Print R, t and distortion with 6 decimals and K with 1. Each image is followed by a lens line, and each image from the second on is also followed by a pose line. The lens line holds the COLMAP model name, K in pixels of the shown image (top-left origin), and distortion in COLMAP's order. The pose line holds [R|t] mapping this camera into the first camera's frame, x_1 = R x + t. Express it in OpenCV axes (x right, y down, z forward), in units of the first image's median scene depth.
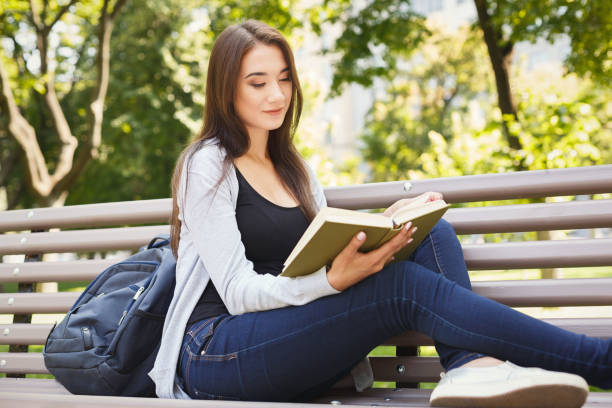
lens RADIAL K [[891.0, 0, 295.2], [0, 891.0, 209.5], [0, 0, 1]] dist [-0.031804, 0.000000]
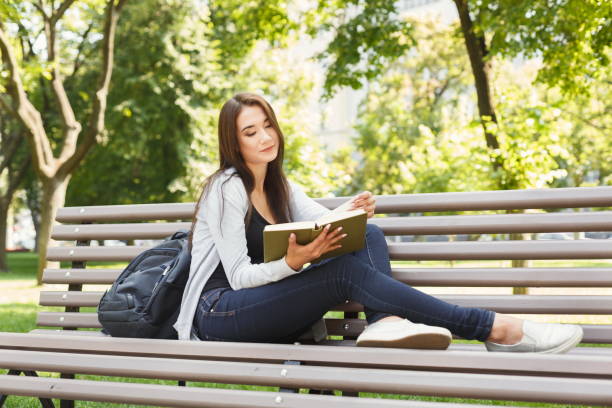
lens RADIAL K [[891.0, 0, 302.7], [0, 891.0, 207.4], [0, 0, 1]] dist [-0.031804, 0.000000]
pose [[0.999543, 0.026525, 0.014466, 0.003598], [-0.026759, 0.999511, 0.016180, -0.006502], [-0.014030, -0.016560, 0.999764, -0.076307]]
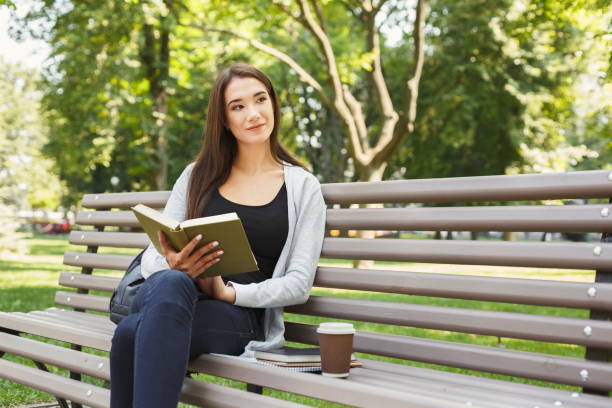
lens RADIAL K [[891.0, 0, 307.4], [0, 891.0, 200.9], [0, 0, 1]] dist [-0.031804, 0.000000]
pose [[0.914742, 0.039759, -0.402079, 0.124917], [-0.028391, 0.999012, 0.034194, -0.010364], [0.403041, -0.019863, 0.914966, -0.035203]]
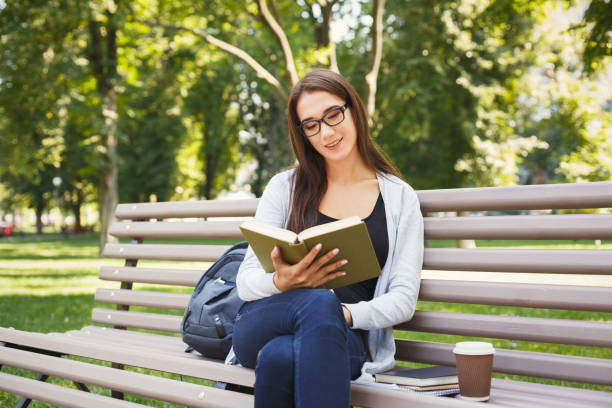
lens RADIAL K [[891.0, 0, 301.2], [0, 891.0, 205.4], [0, 0, 1]] dist [-0.031804, 0.000000]
pose [[0.939071, 0.022629, -0.342977, 0.085599], [-0.008034, 0.999003, 0.043915, -0.012906], [0.343629, -0.038484, 0.938317, -0.037090]]
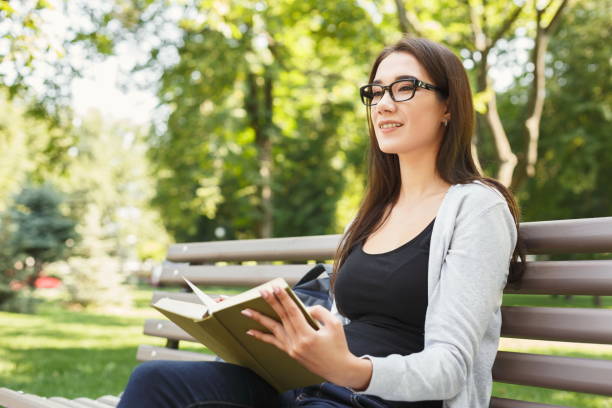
lens RADIAL K [[891.0, 0, 306.6], [0, 891.0, 202.3], [0, 0, 1]] dist [-0.031804, 0.000000]
pose [[0.861448, 0.003049, -0.507836, 0.084442], [-0.014429, 0.999725, -0.018474, -0.007326], [0.507640, 0.023242, 0.861255, 0.026665]]
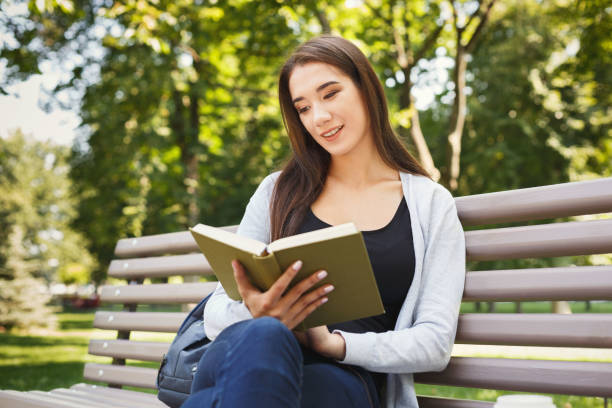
lens RADIAL K [[891.0, 0, 303.1], [0, 891.0, 201.2], [0, 0, 1]] dist [-0.031804, 0.000000]
pose [[0.899668, -0.019457, -0.436141, 0.083570], [0.000666, 0.999066, -0.043197, 0.000286], [0.436574, 0.038572, 0.898841, 0.016257]]
